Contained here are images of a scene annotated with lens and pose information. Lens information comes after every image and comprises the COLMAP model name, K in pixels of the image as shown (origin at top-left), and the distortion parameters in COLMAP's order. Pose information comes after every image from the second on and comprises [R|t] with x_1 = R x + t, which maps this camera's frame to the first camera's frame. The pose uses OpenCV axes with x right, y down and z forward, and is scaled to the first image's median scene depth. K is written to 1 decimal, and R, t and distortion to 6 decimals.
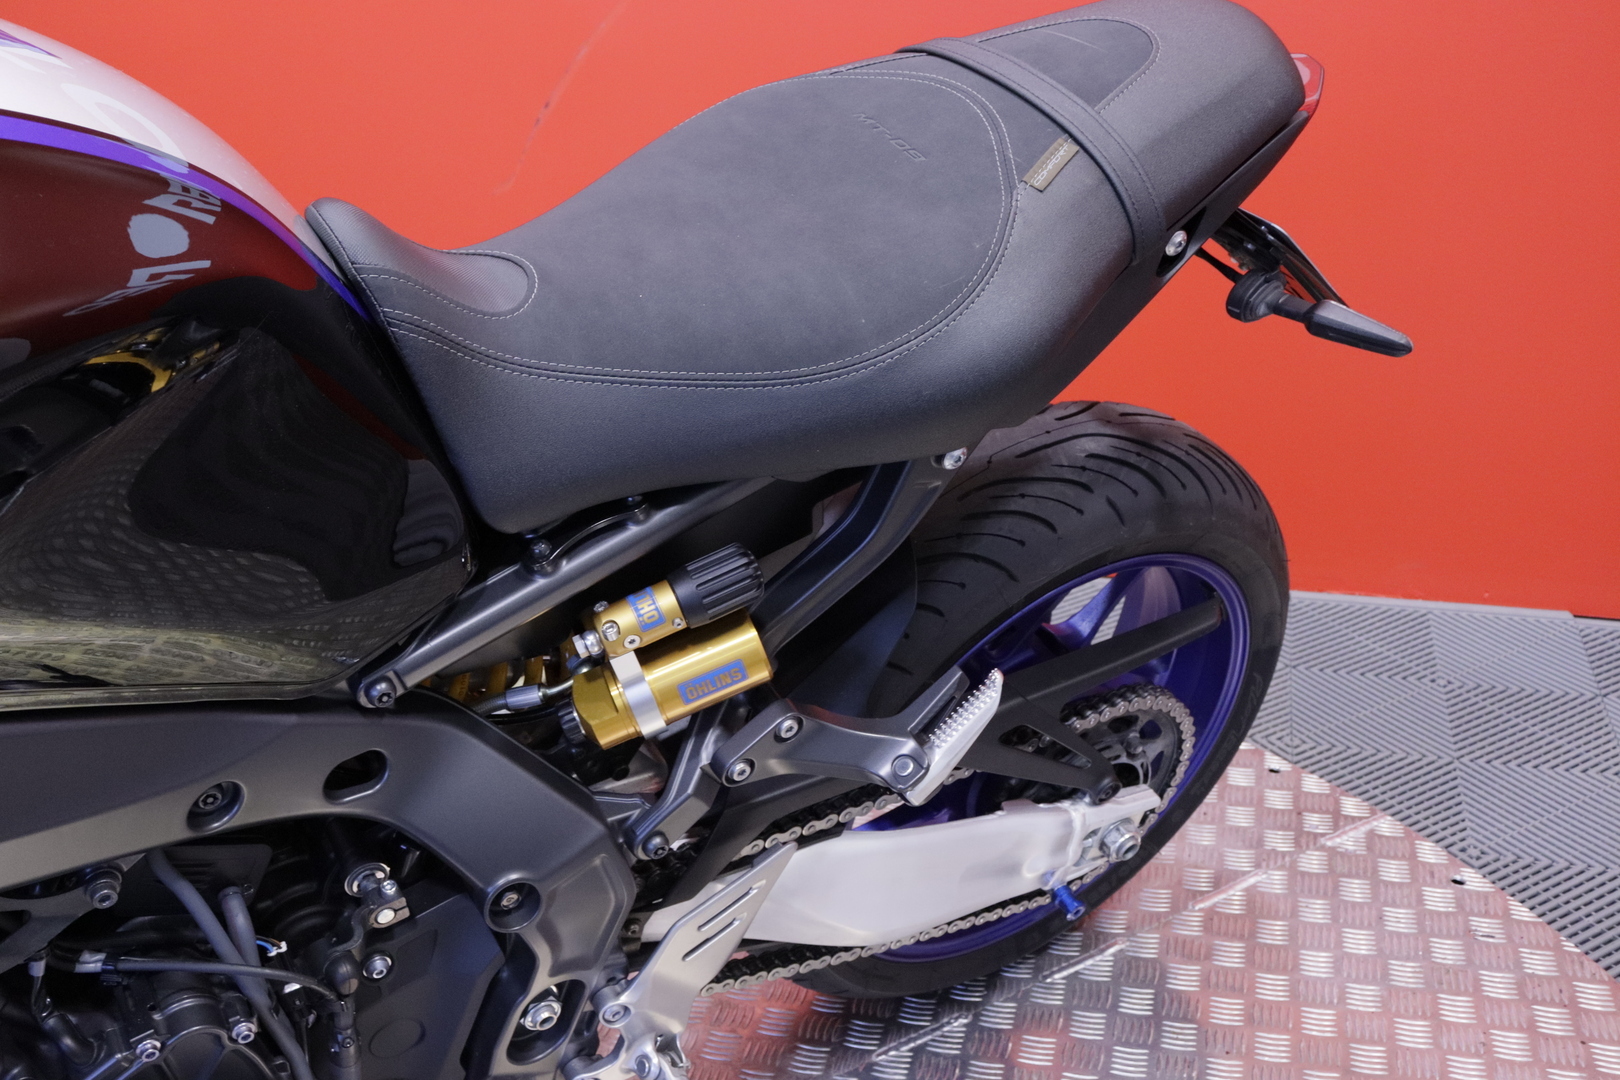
lens RADIAL K [[1617.5, 0, 805.3], [0, 1617.5, 550.4], [0, 0, 1]] dist [-0.060420, 0.000000]
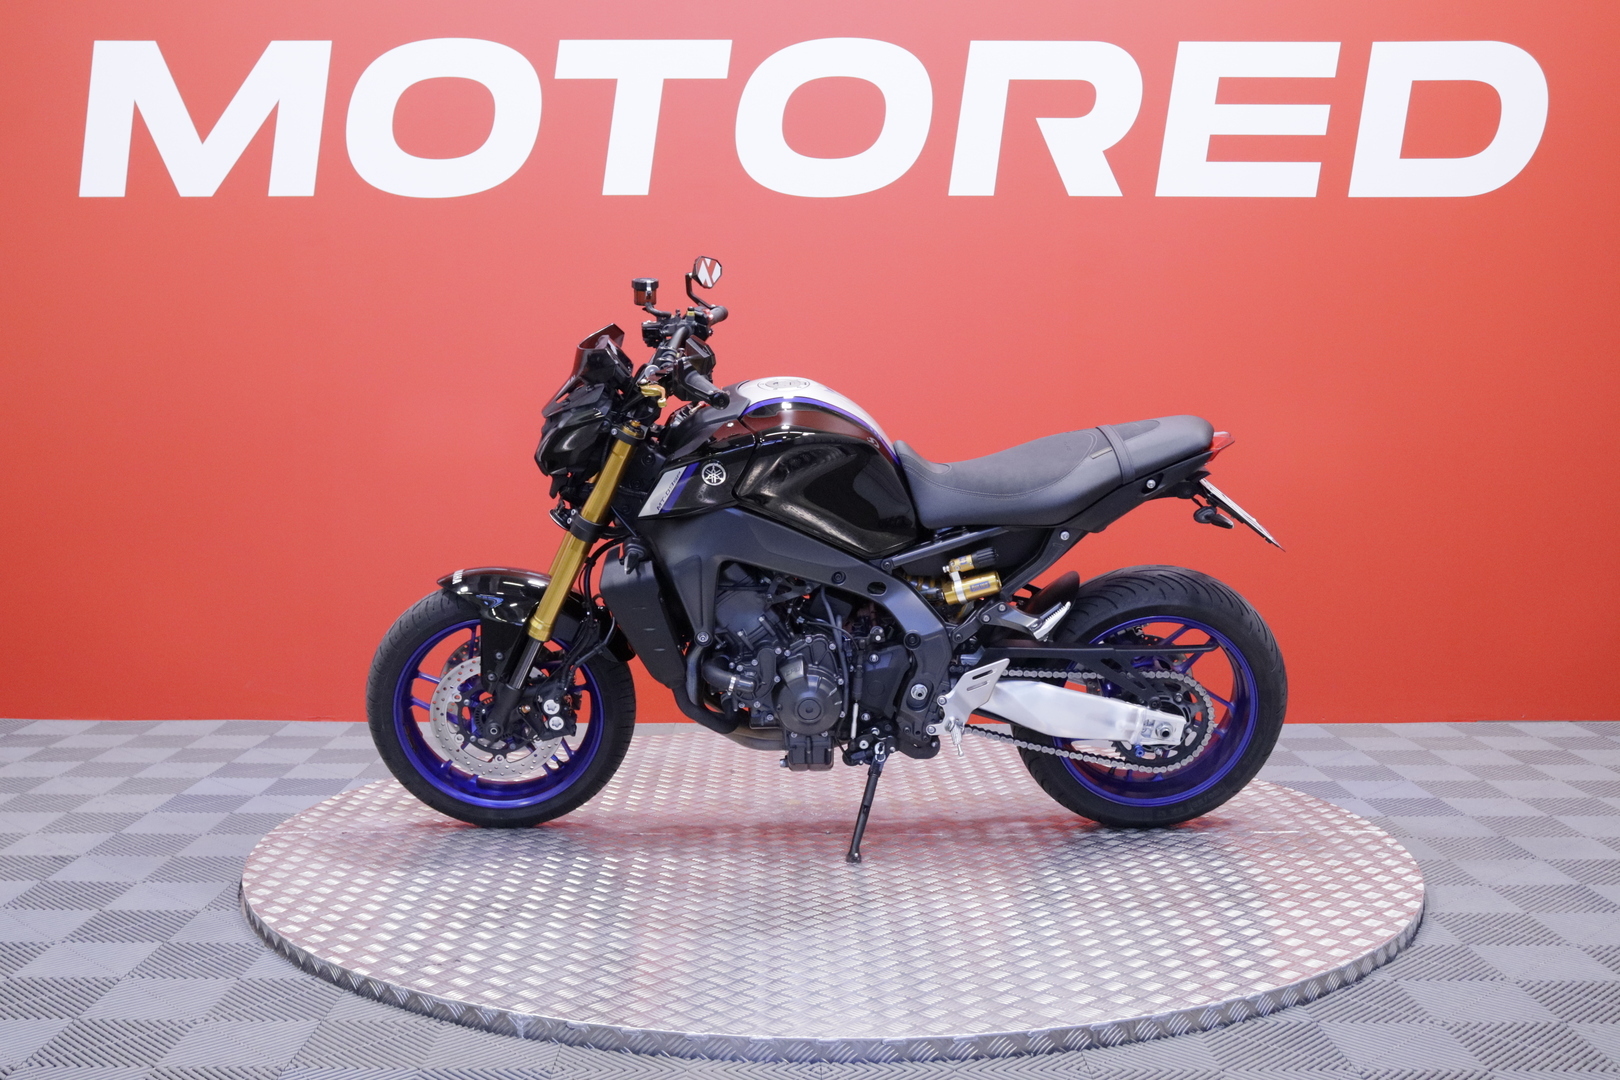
lens RADIAL K [[1920.1, 0, 806.8], [0, 1920.1, 539.4], [0, 0, 1]] dist [-0.117441, 0.000000]
pose [[0.856752, 0.063626, -0.511788, 1.745831], [-0.242927, 0.925162, -0.291653, 1.294784], [0.454930, 0.374201, 0.808091, -2.554247]]
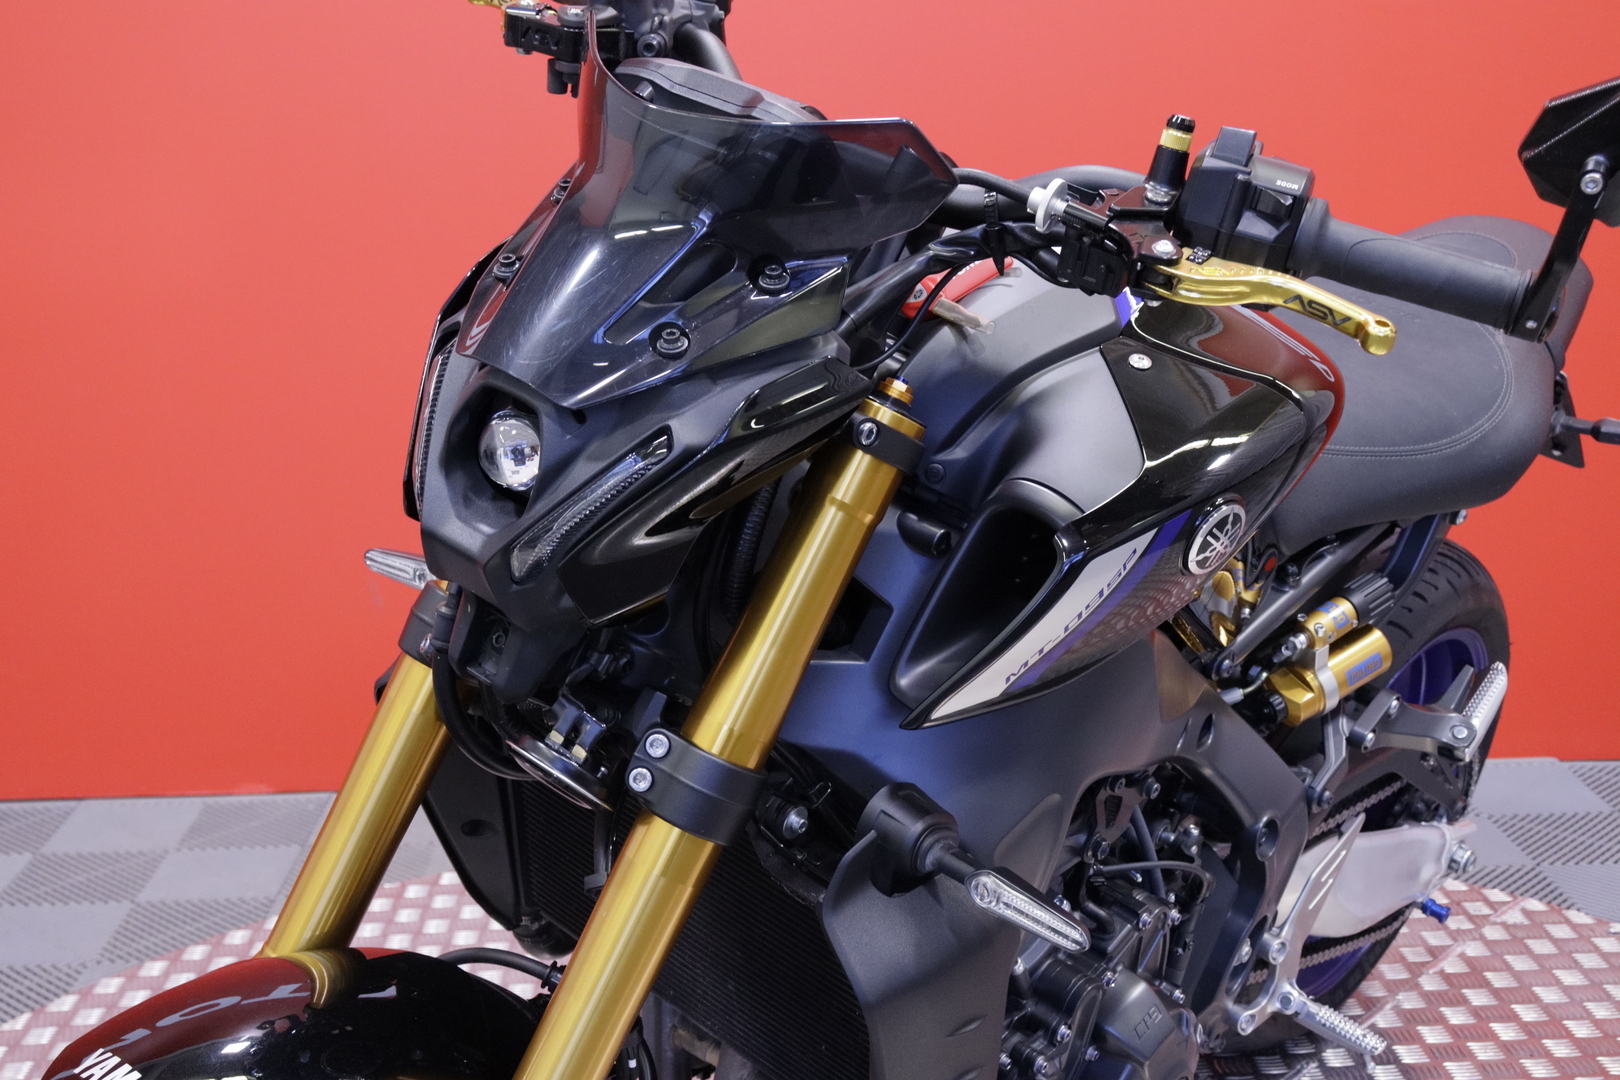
lens RADIAL K [[2093.8, 0, 802.5], [0, 2093.8, 544.2], [0, 0, 1]] dist [0.038634, 0.000000]
pose [[0.952025, -0.050542, 0.301819, -1.120704], [0.112858, 0.974734, -0.192760, 0.284669], [-0.284451, 0.217575, 0.933675, -0.647176]]
